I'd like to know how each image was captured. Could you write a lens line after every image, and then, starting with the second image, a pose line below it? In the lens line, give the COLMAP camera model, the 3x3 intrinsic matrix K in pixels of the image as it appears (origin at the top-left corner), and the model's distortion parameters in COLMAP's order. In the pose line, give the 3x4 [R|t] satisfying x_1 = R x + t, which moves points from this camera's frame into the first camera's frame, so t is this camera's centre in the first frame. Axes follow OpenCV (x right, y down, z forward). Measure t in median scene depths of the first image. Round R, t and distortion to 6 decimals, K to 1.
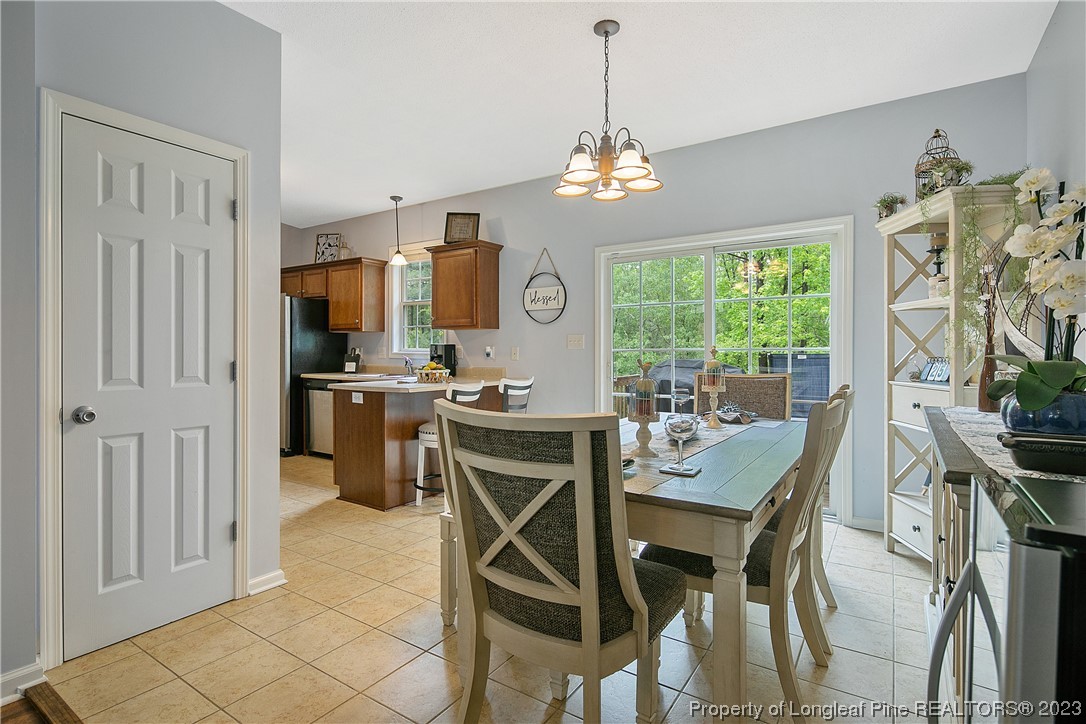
lens RADIAL K [[526.7, 0, 538.6], [0, 526.7, 351.9], [0, 0, 1]] dist [-0.001640, -0.000573]
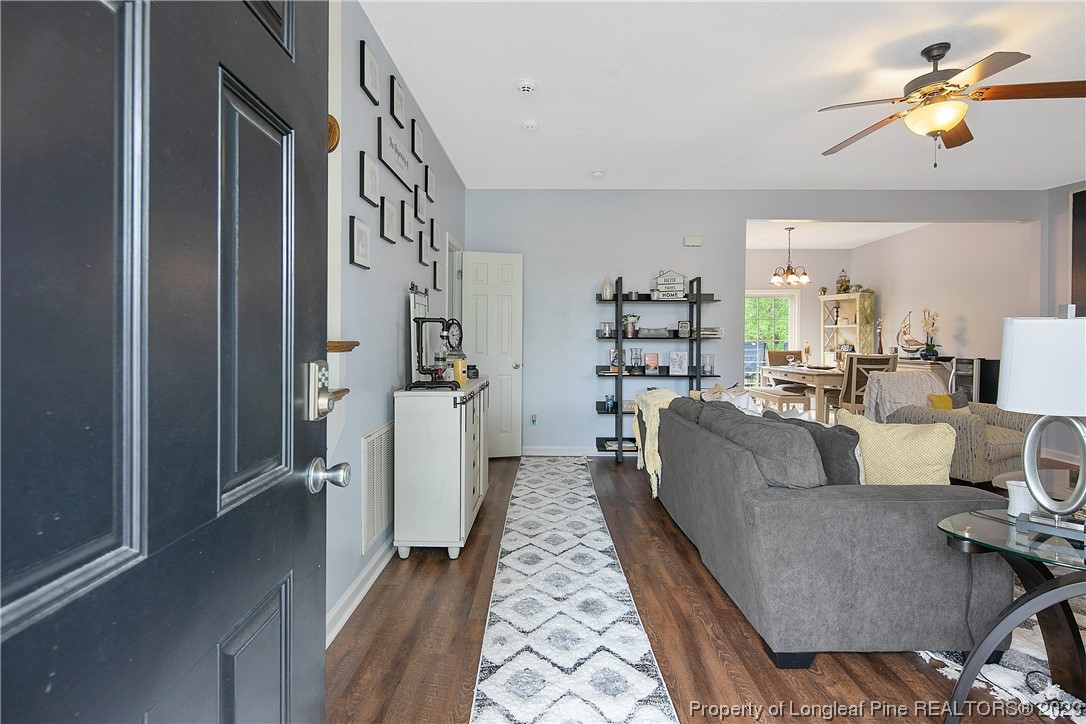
lens RADIAL K [[535.6, 0, 541.7], [0, 535.6, 342.6], [0, 0, 1]] dist [0.000021, -0.000101]
pose [[0.832191, -0.000980, 0.554488, -1.229999], [-0.002041, 0.999986, 0.004830, -0.004035], [-0.554485, -0.005151, 0.832178, -0.315455]]
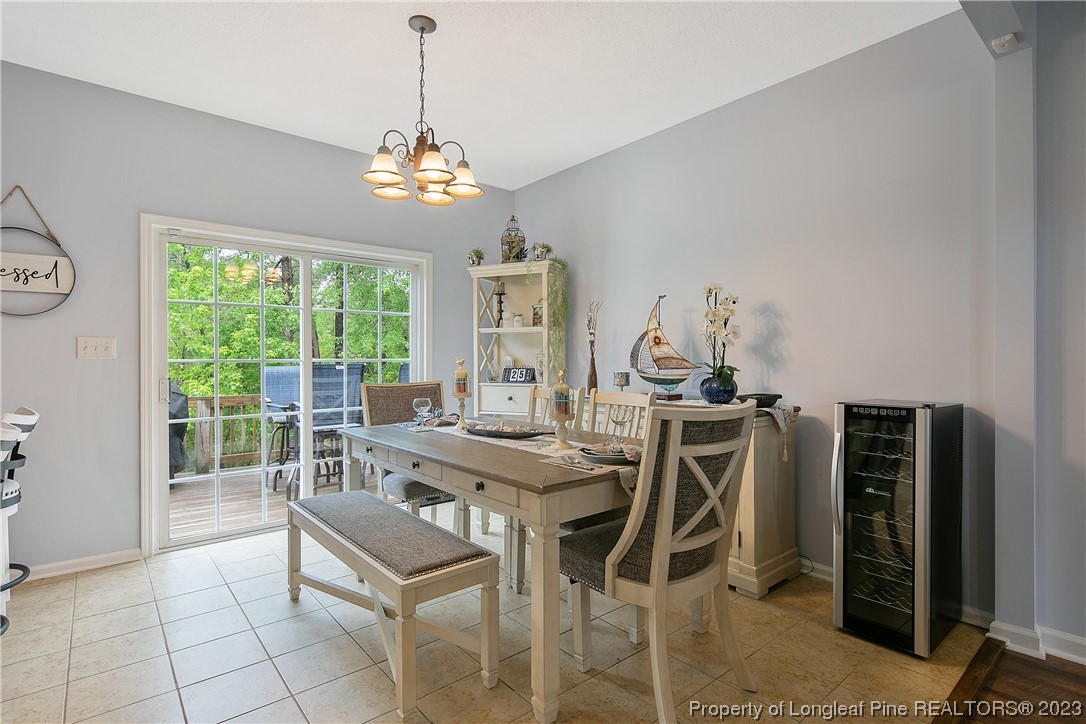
lens RADIAL K [[533.0, 0, 543.0], [0, 533.0, 362.0], [0, 0, 1]] dist [-0.001885, -0.000672]
pose [[0.271761, -0.002322, 0.962362, -0.352785], [0.002766, 0.999995, 0.001631, -0.001569], [-0.962361, 0.002218, 0.271766, 0.252657]]
